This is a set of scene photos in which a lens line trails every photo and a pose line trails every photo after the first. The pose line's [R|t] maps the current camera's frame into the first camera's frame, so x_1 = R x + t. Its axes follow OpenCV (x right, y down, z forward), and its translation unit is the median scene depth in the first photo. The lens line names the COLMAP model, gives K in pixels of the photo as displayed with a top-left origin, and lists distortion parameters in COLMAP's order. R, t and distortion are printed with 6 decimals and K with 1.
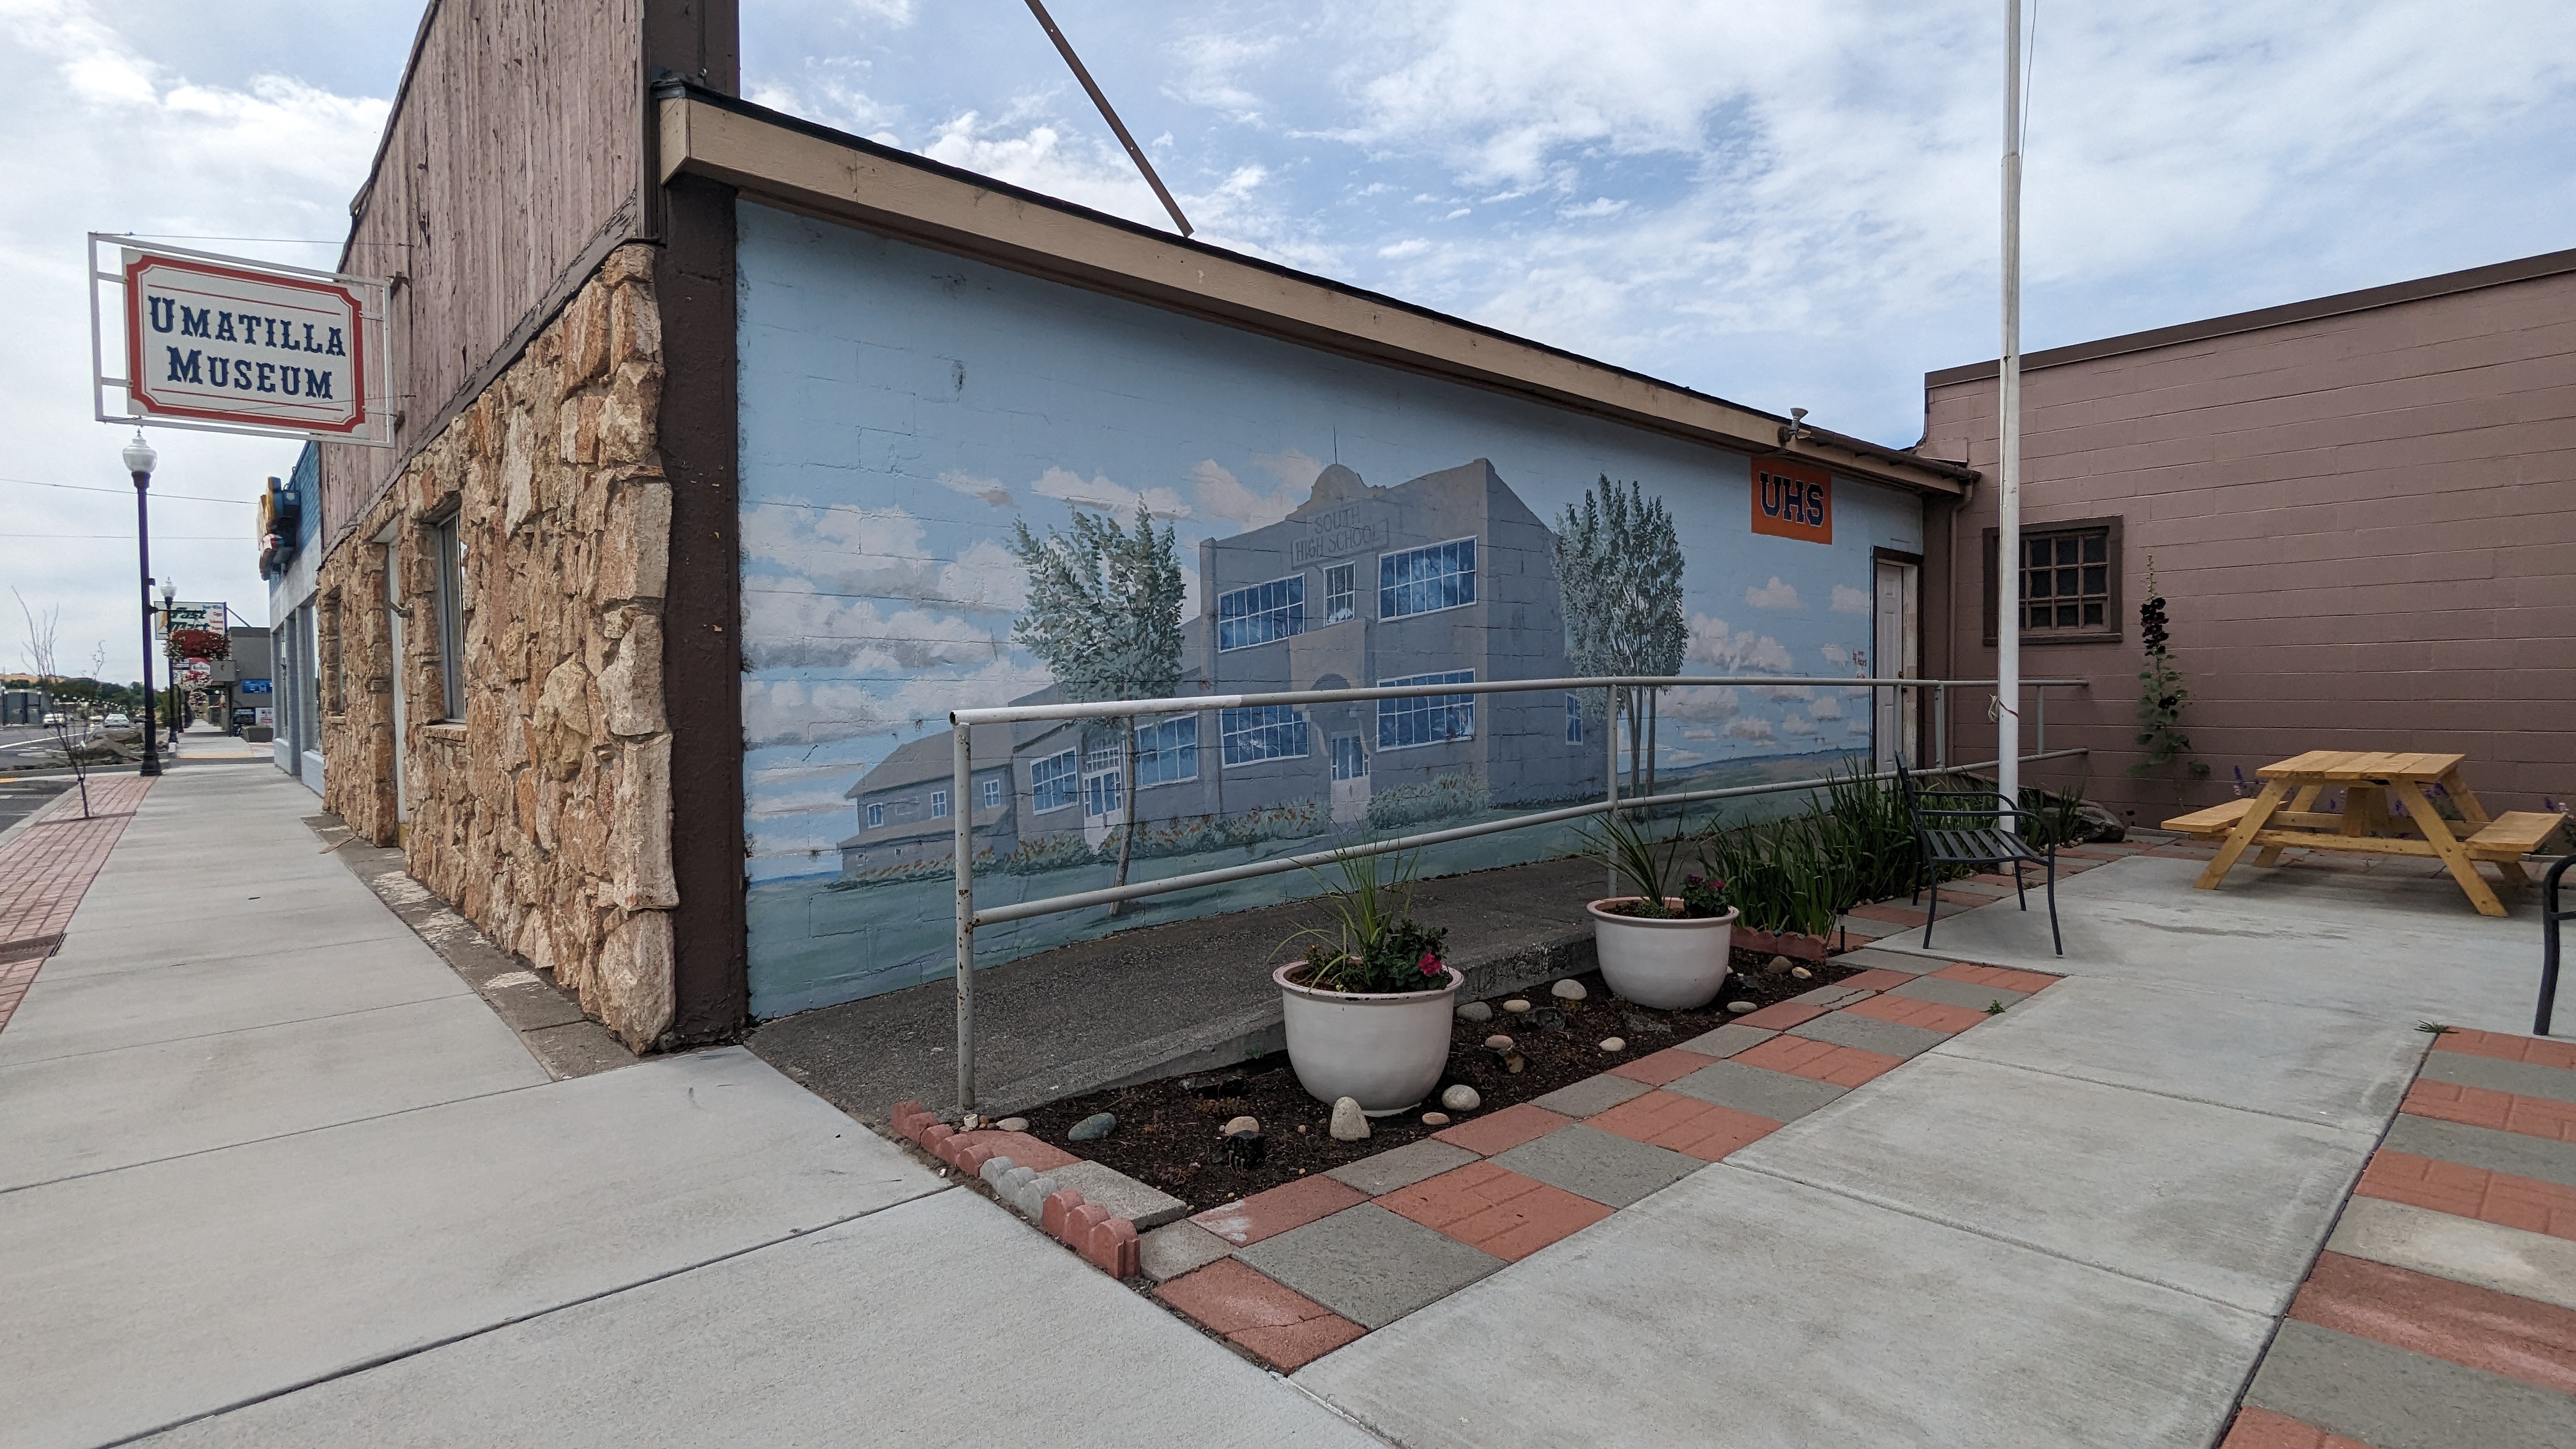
lens RADIAL K [[1190.2, 0, 1294.6], [0, 1190.2, 725.1], [0, 0, 1]] dist [-0.002676, 0.000316]
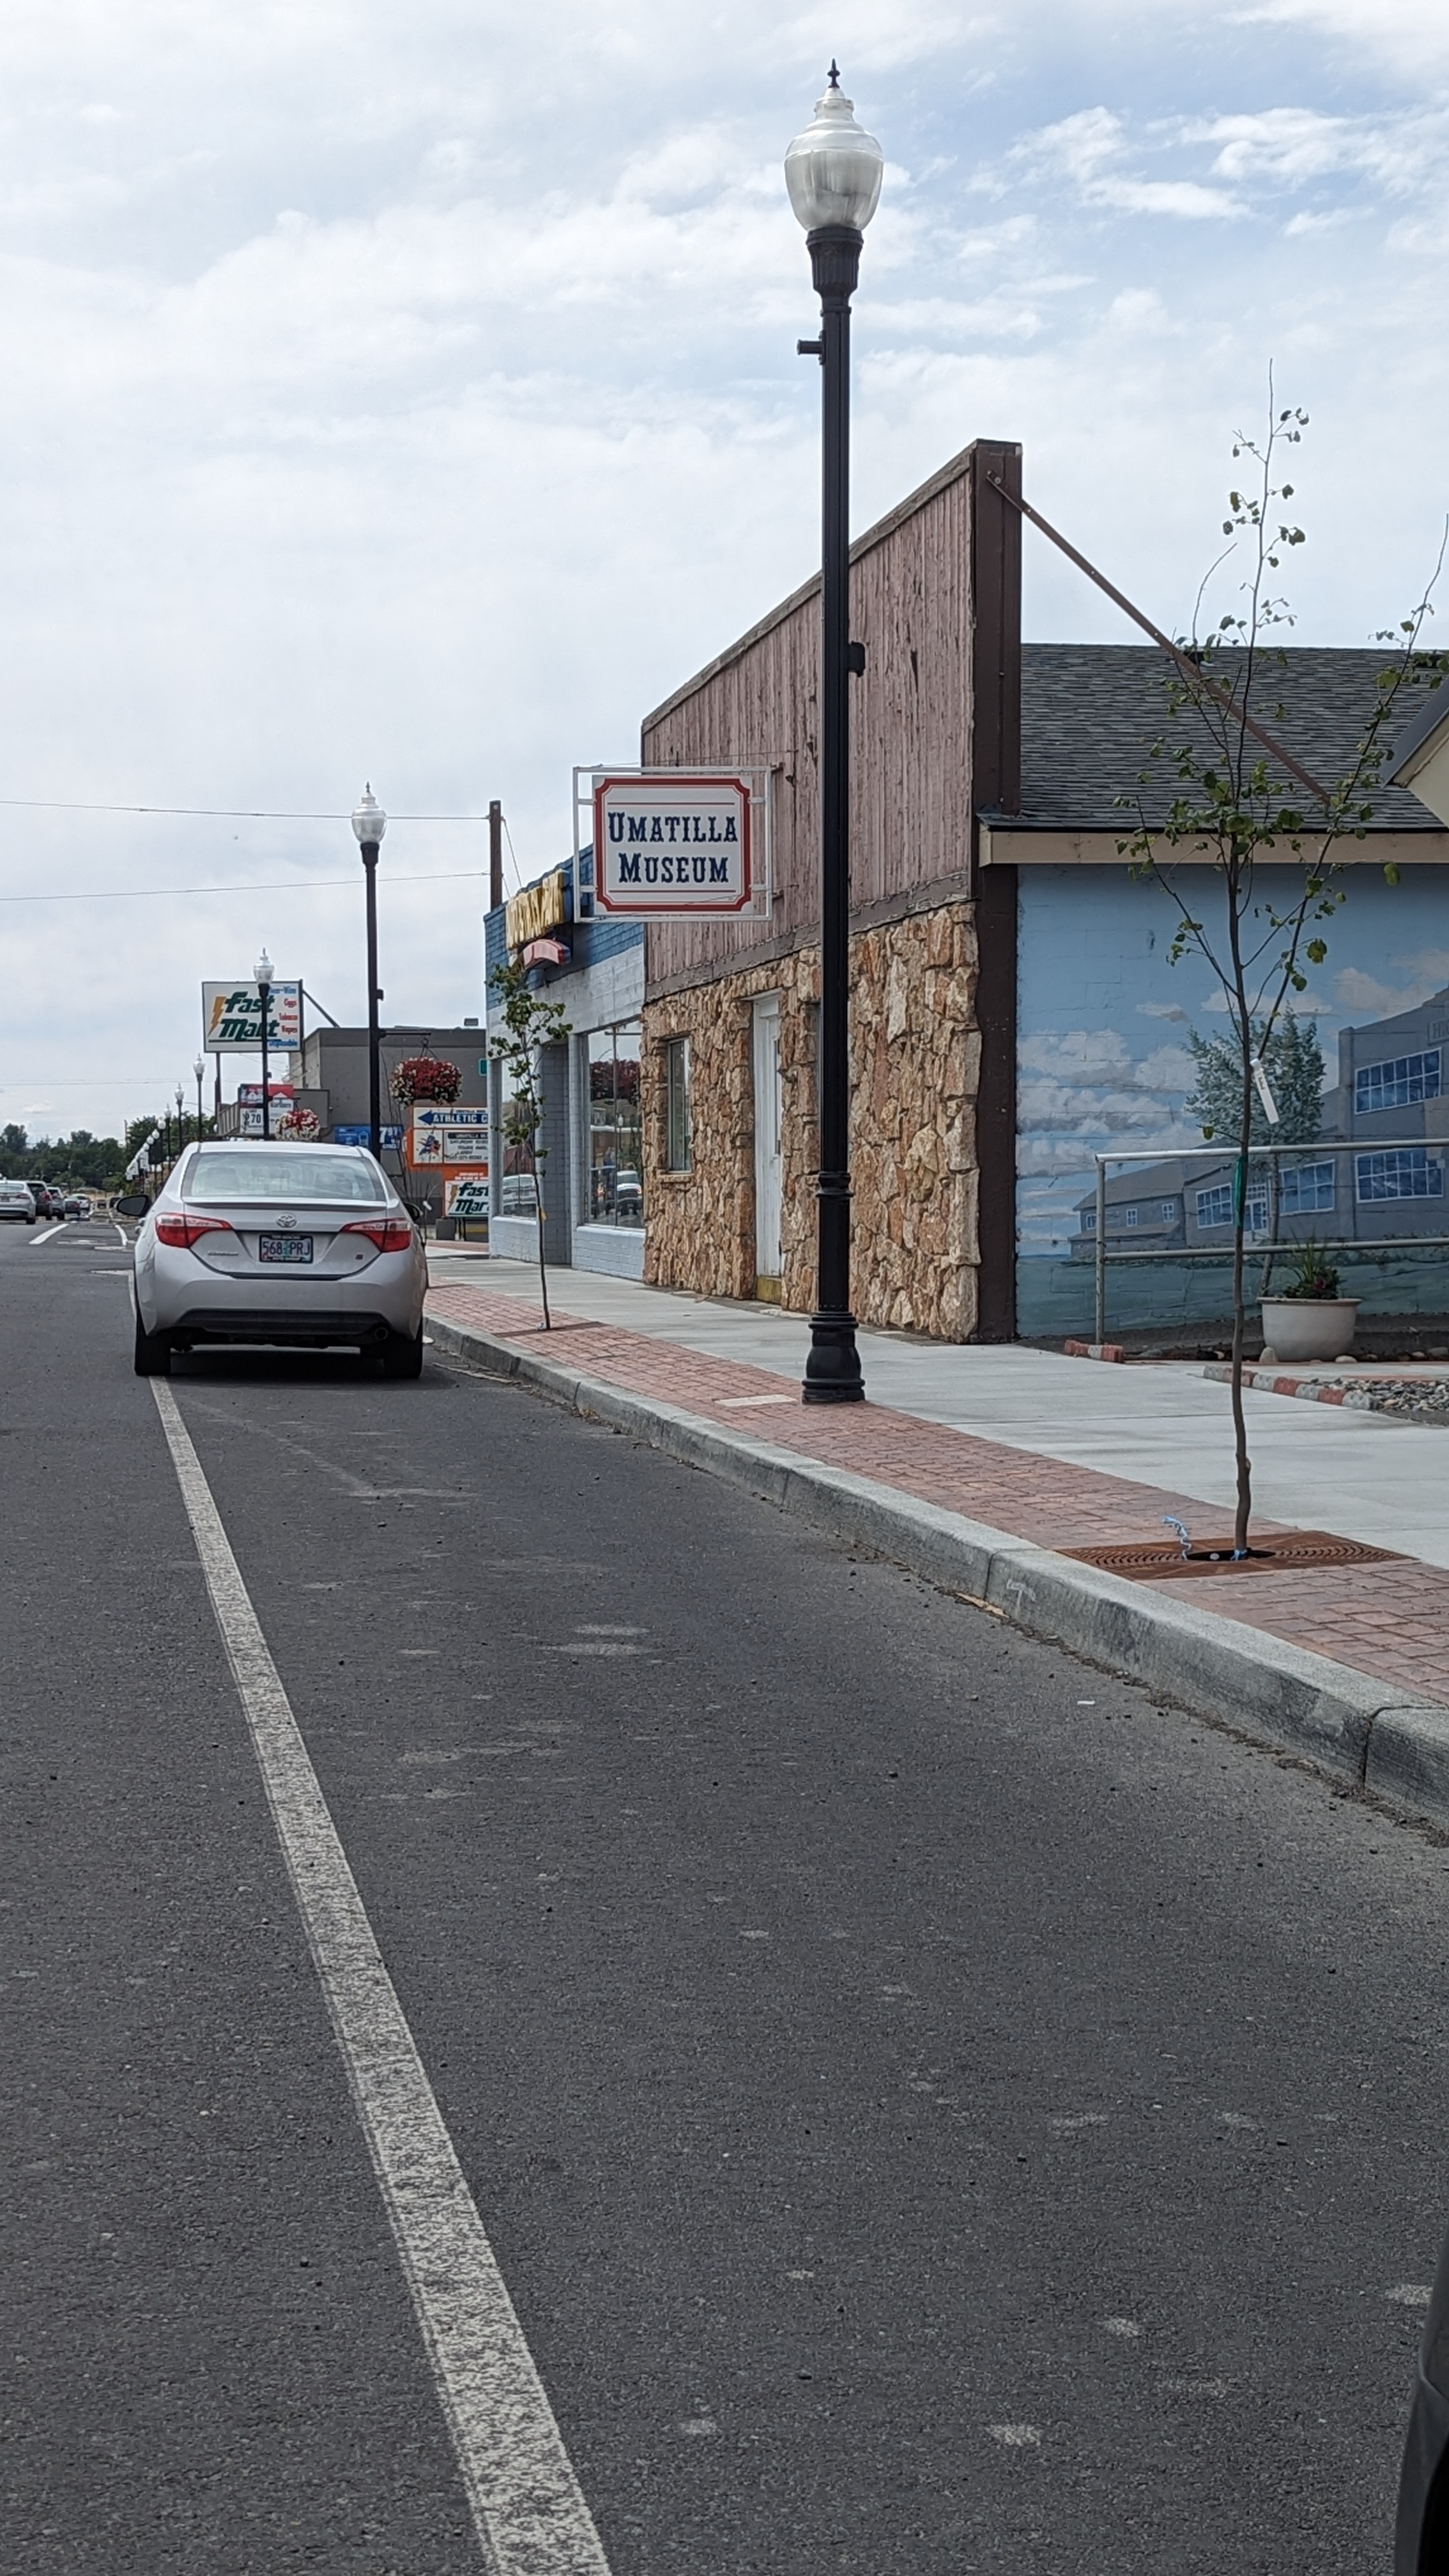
lens RADIAL K [[1964.9, 0, 727.5], [0, 1964.9, 1288.5], [0, 0, 1]] dist [0.034112, 0.002127]
pose [[0.809893, 0.038820, -0.585291, 0.703875], [-0.012344, 0.998715, 0.049161, 0.034958], [0.586447, -0.032590, 0.809331, -1.257797]]
